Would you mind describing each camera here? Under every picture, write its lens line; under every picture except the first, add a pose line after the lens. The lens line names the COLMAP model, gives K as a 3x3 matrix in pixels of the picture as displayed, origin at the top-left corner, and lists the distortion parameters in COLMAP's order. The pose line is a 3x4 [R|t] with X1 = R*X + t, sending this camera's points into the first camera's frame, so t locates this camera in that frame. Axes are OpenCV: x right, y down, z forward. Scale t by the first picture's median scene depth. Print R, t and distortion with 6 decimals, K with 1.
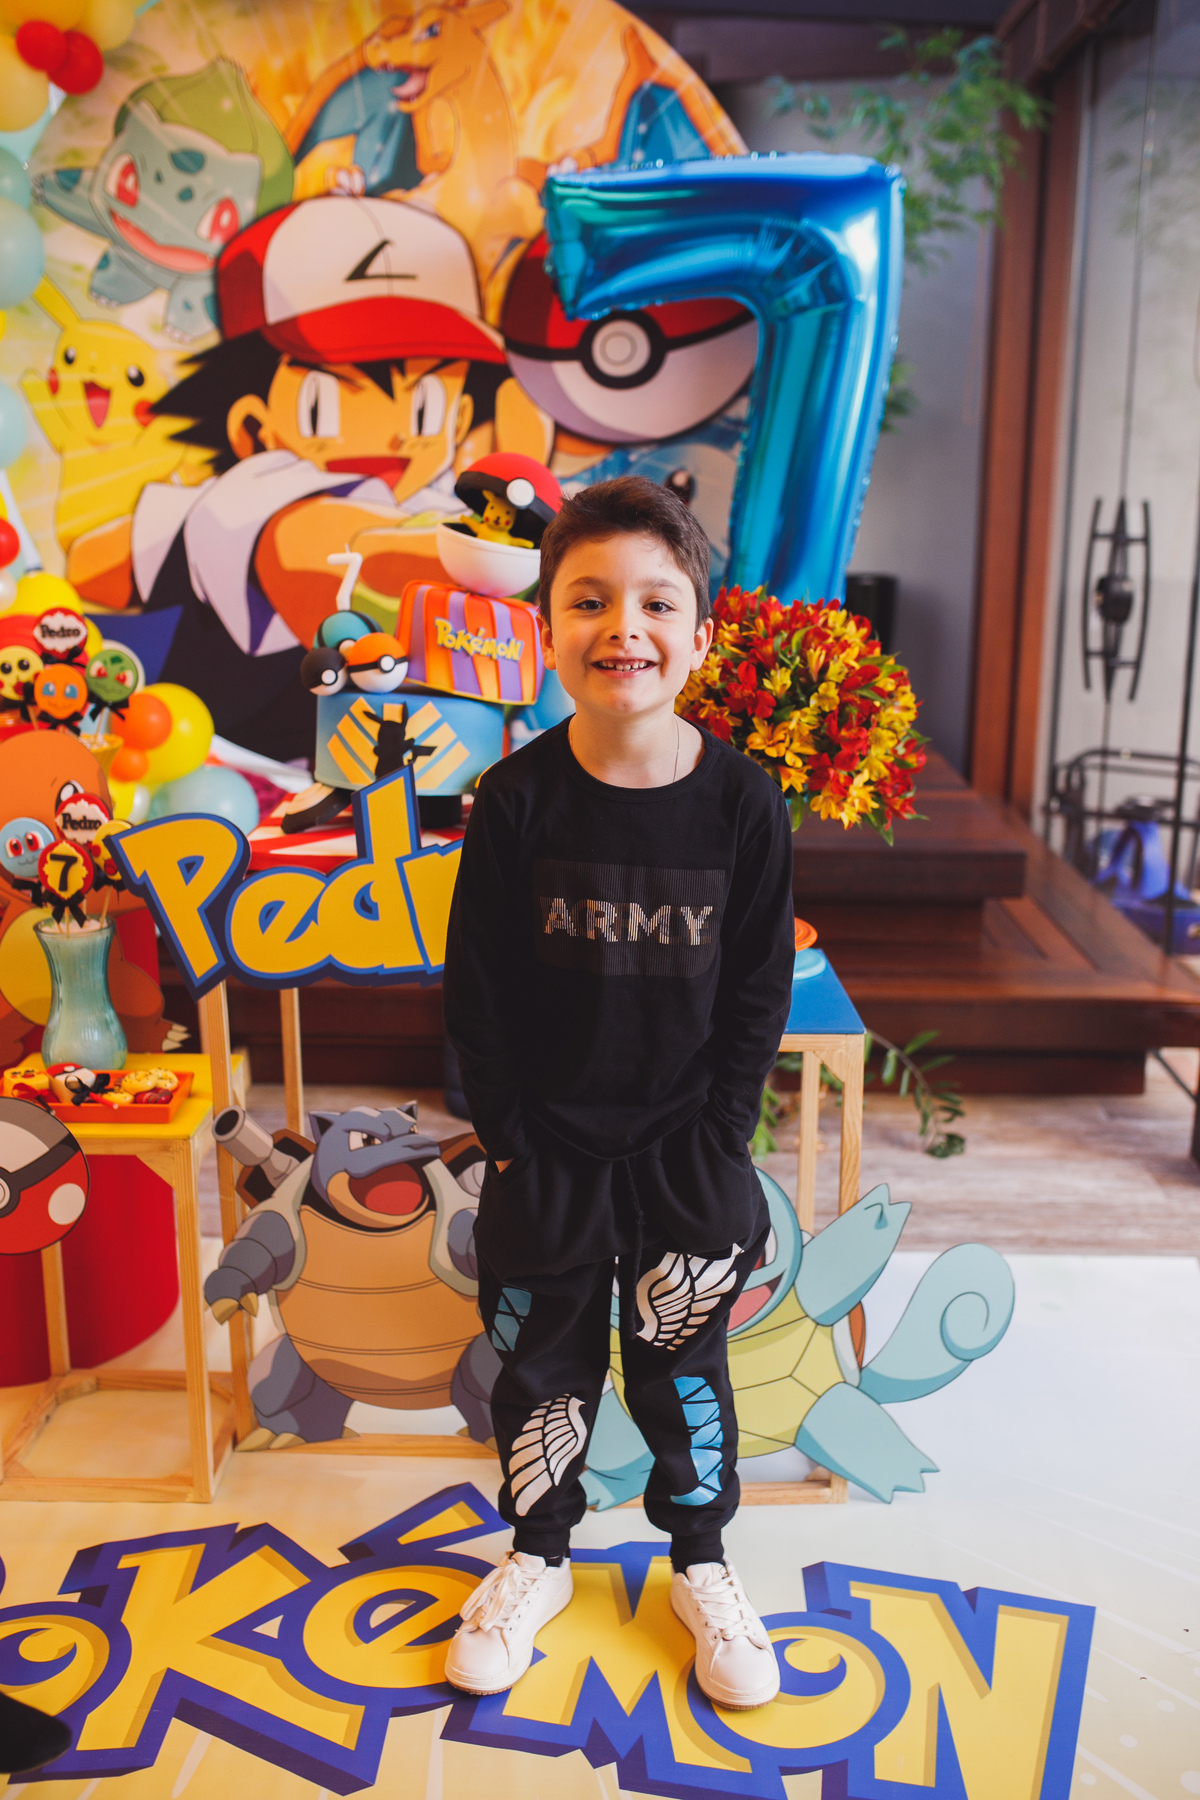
lens RADIAL K [[1704.5, 0, 600.0], [0, 1704.5, 900.0], [0, 0, 1]] dist [-0.067520, 0.085158]
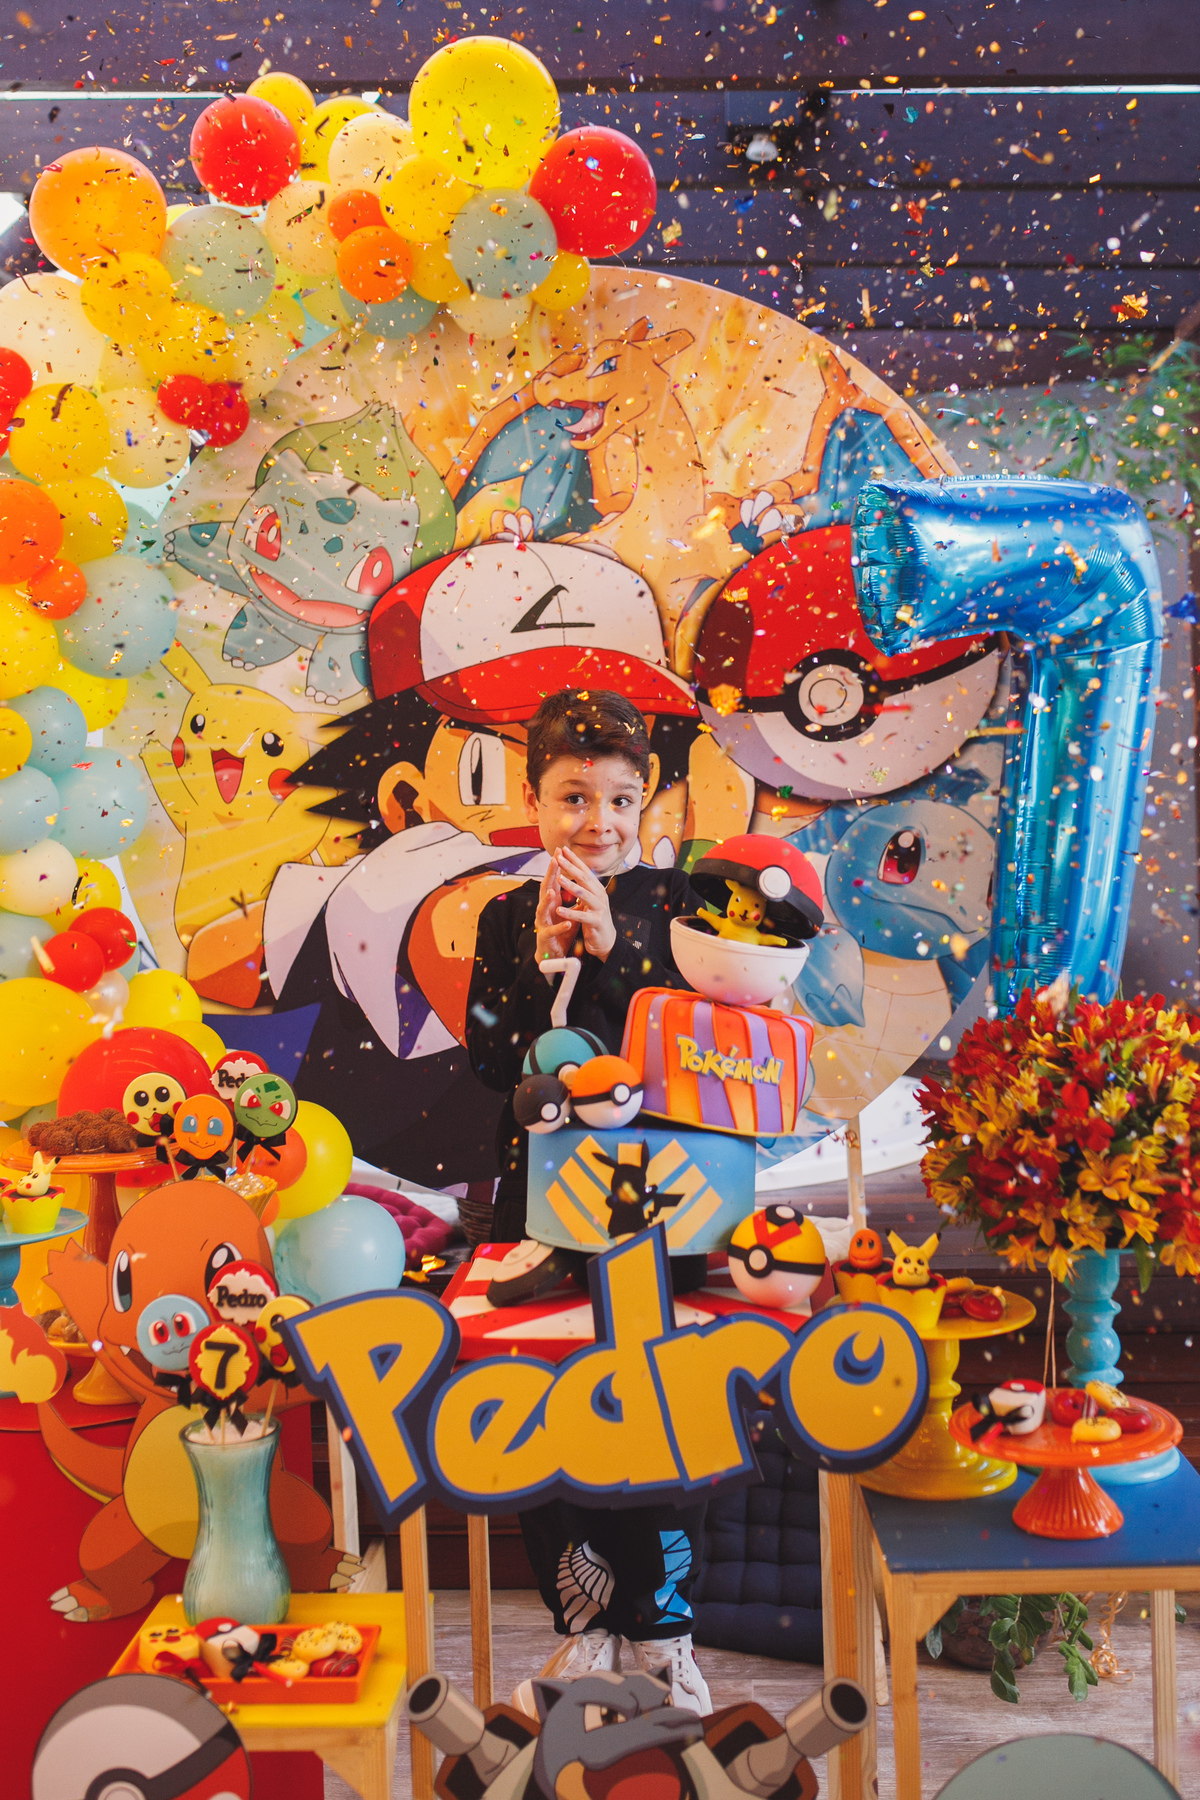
lens RADIAL K [[1956.8, 0, 635.0], [0, 1956.8, 801.0], [0, 0, 1]] dist [-0.076128, 0.133044]
pose [[0.998851, -0.034330, -0.033431, -0.079479], [0.025204, 0.969752, -0.242786, -0.045607], [0.040755, 0.241665, 0.969504, 0.053197]]
